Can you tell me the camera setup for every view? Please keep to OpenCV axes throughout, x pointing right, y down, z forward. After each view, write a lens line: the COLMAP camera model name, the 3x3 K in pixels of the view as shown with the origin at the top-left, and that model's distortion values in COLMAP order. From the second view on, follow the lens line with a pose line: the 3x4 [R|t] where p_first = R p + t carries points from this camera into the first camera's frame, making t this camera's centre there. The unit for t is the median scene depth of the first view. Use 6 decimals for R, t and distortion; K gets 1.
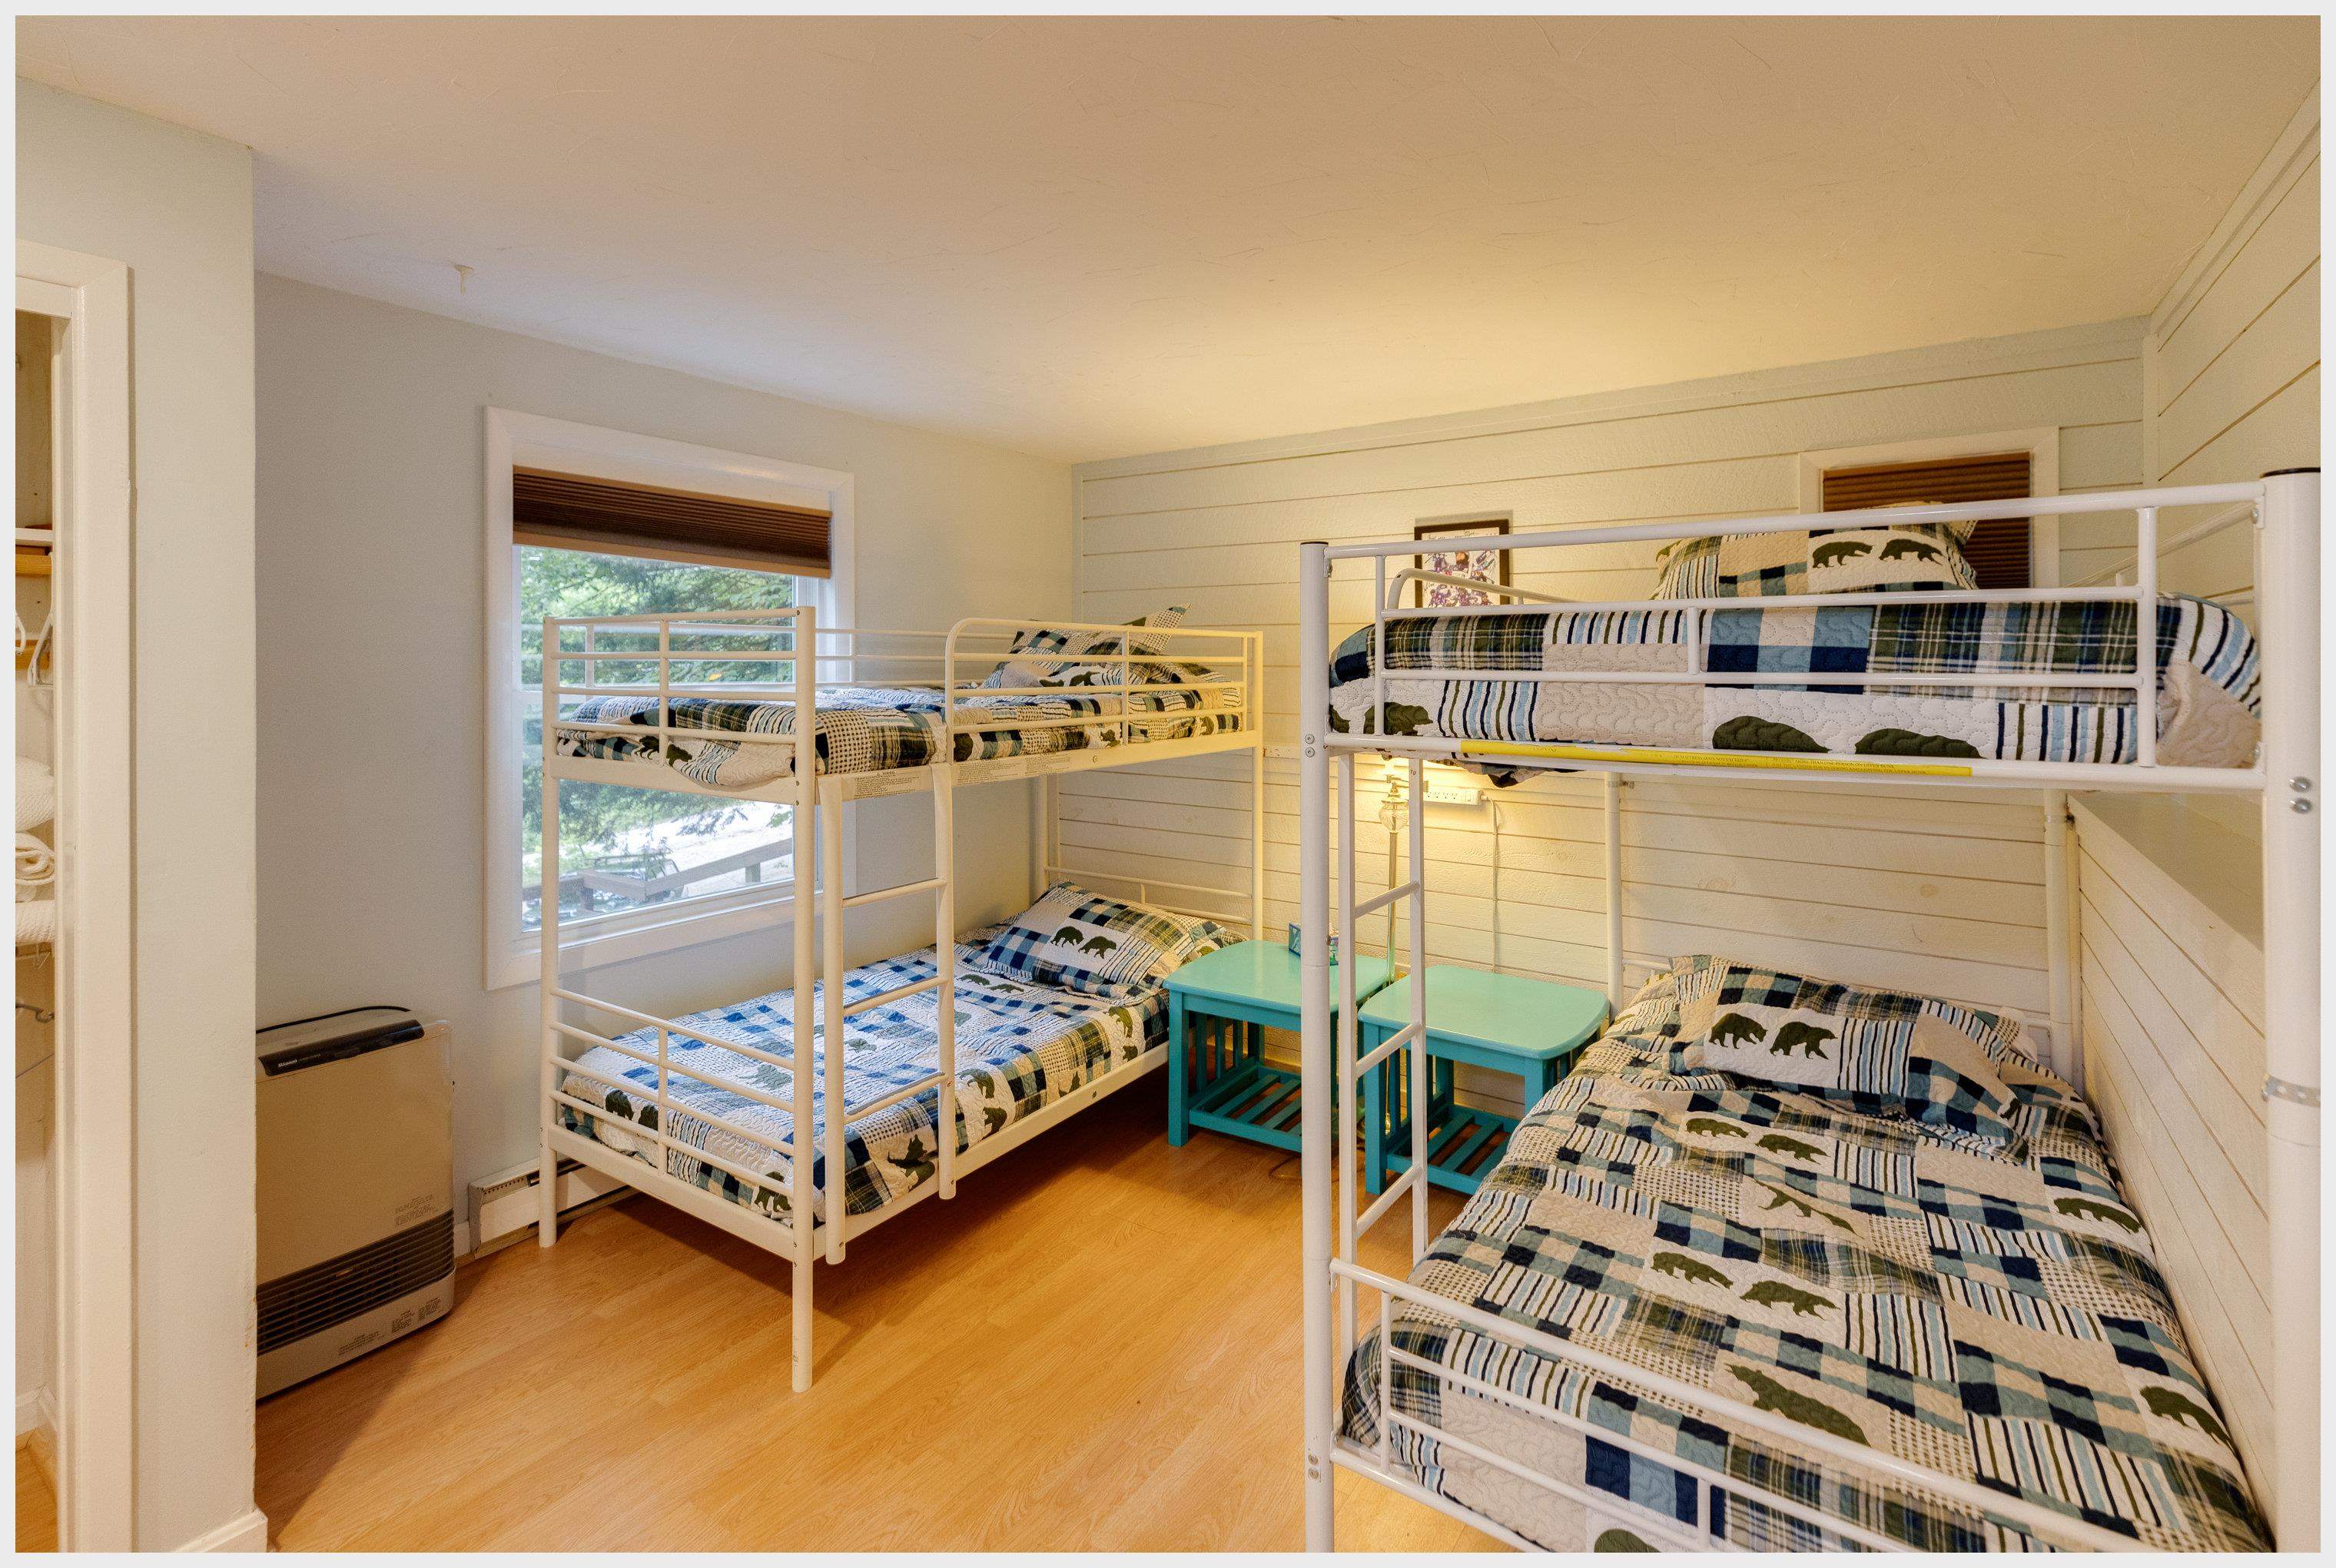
lens RADIAL K [[1075.6, 0, 1161.4], [0, 1075.6, 665.0], [0, 0, 1]] dist [0.001701, 0.000039]
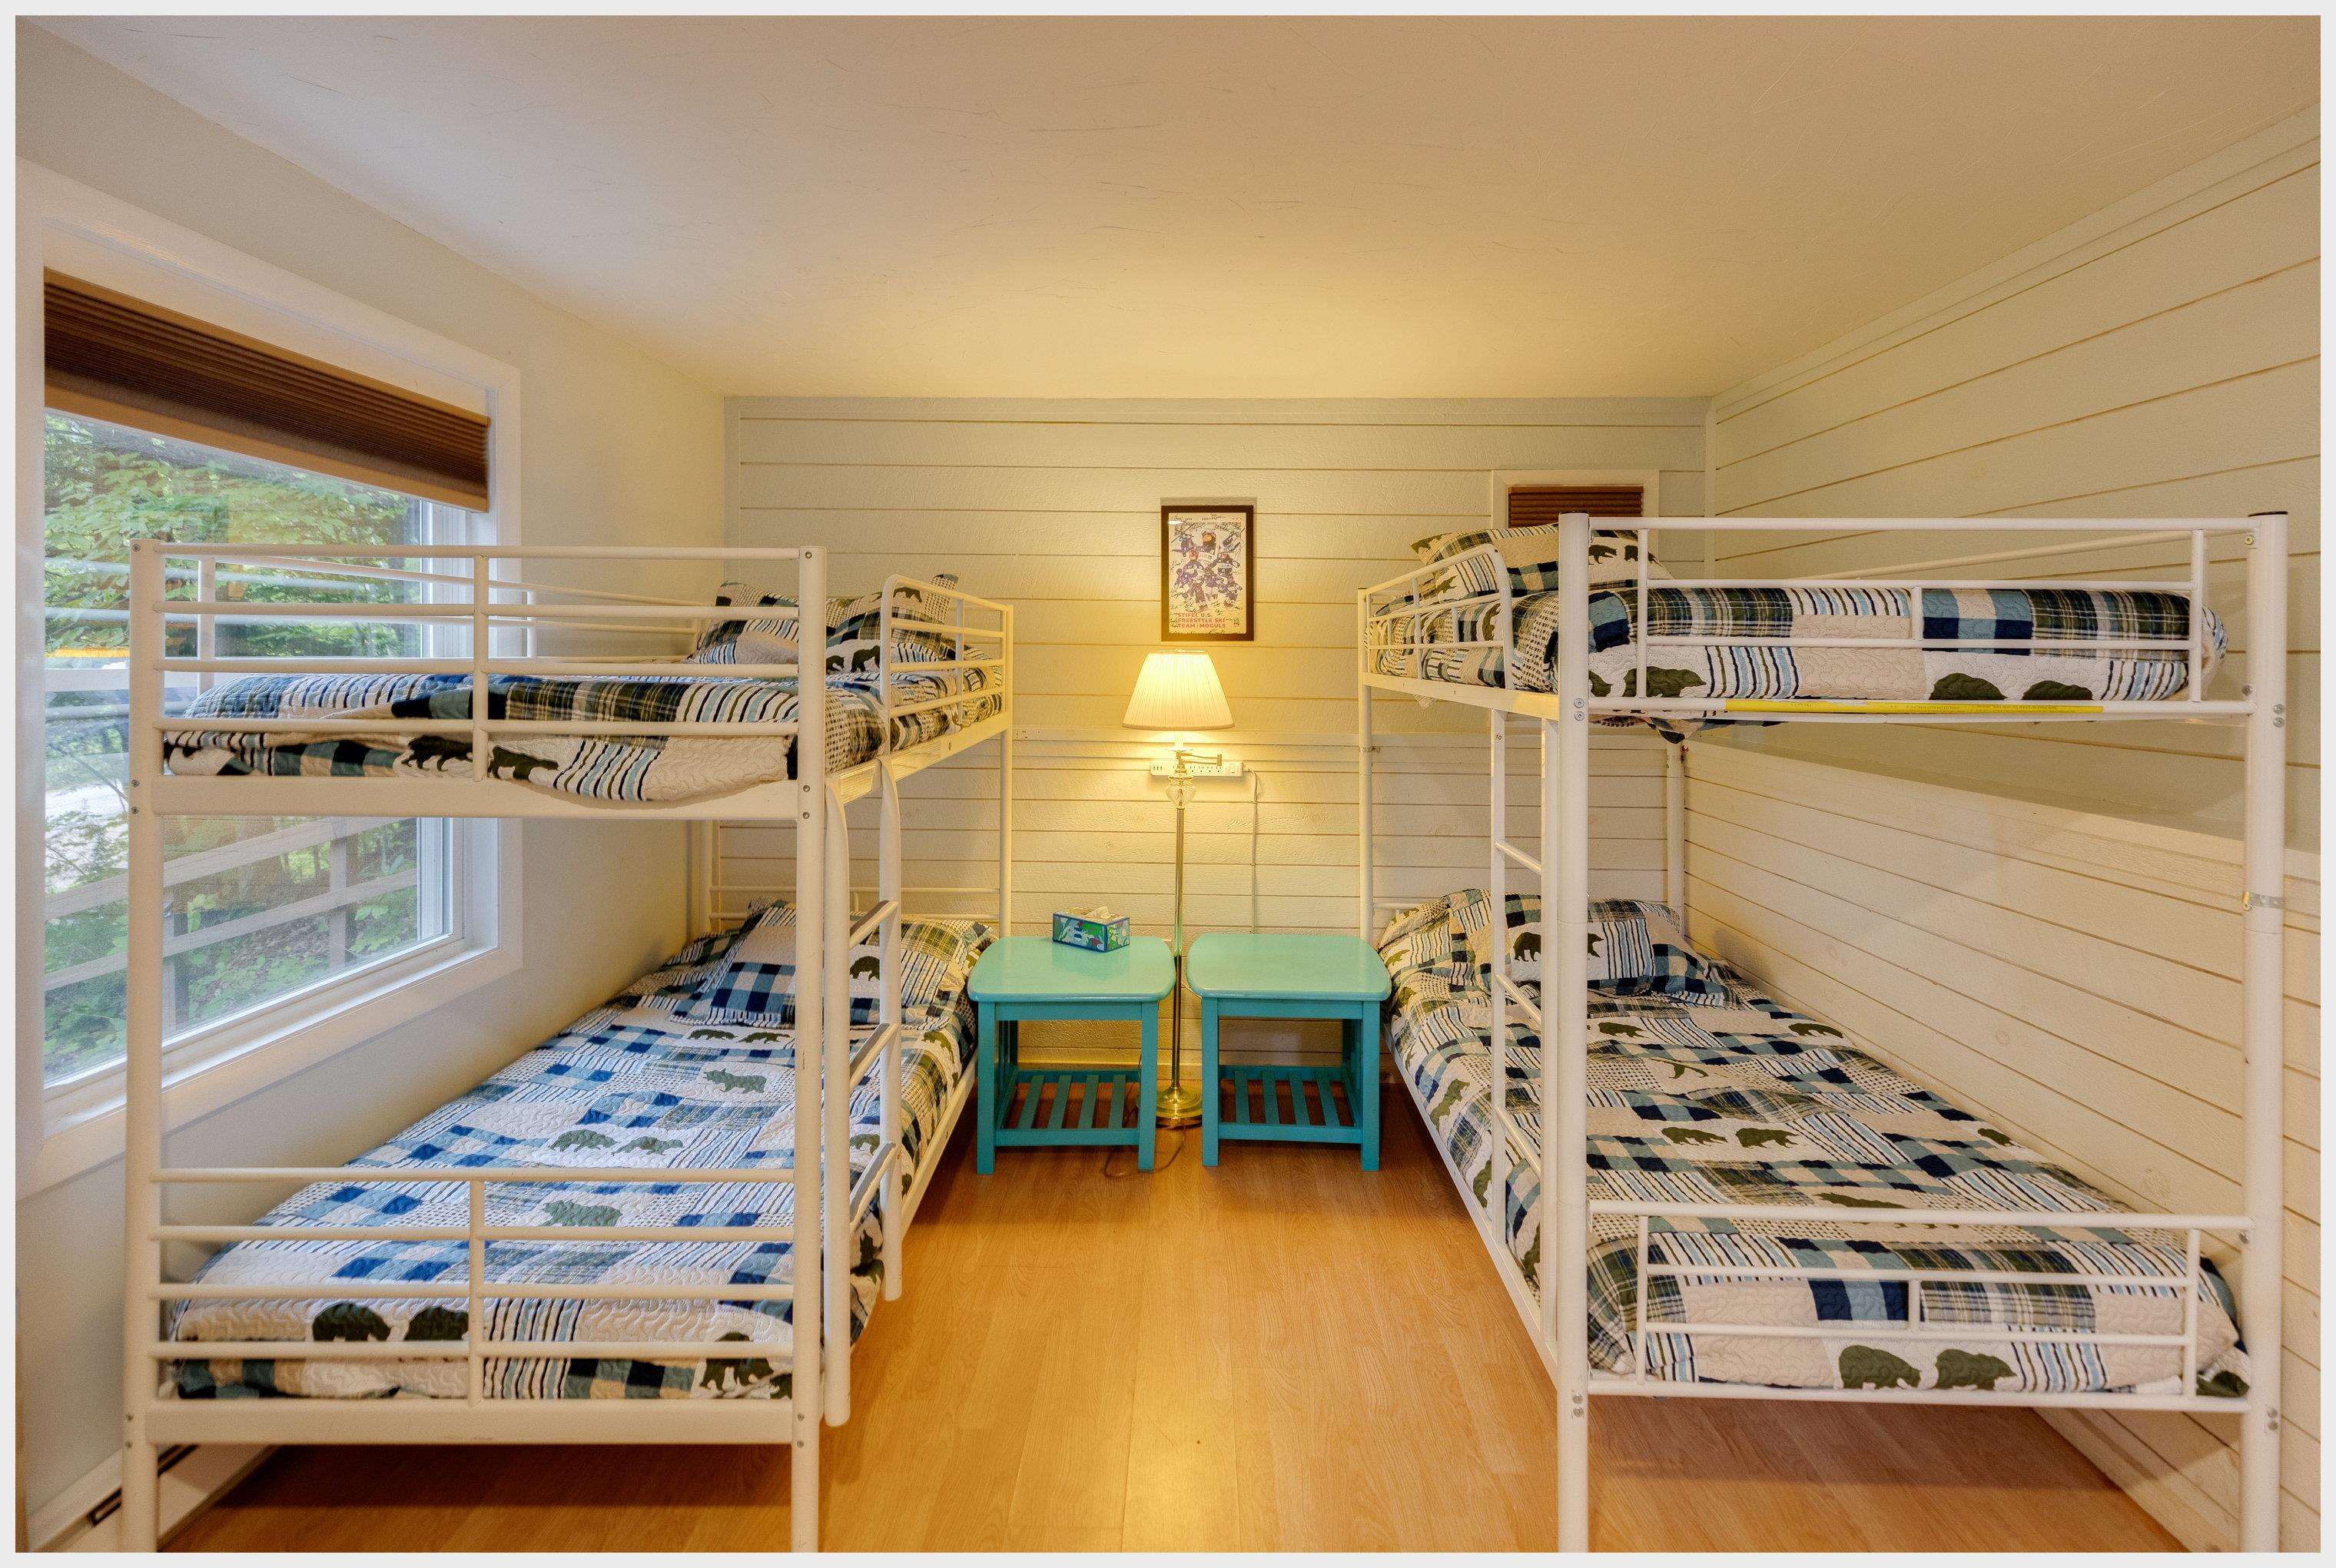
lens RADIAL K [[1077.6, 0, 1190.2], [0, 1077.6, 662.1], [0, 0, 1]] dist [0.002468, 0.000183]
pose [[0.833997, 0.000202, 0.551769, -0.500024], [-0.005980, 0.999945, 0.008672, 0.015533], [-0.551737, -0.010532, 0.833952, 0.234161]]
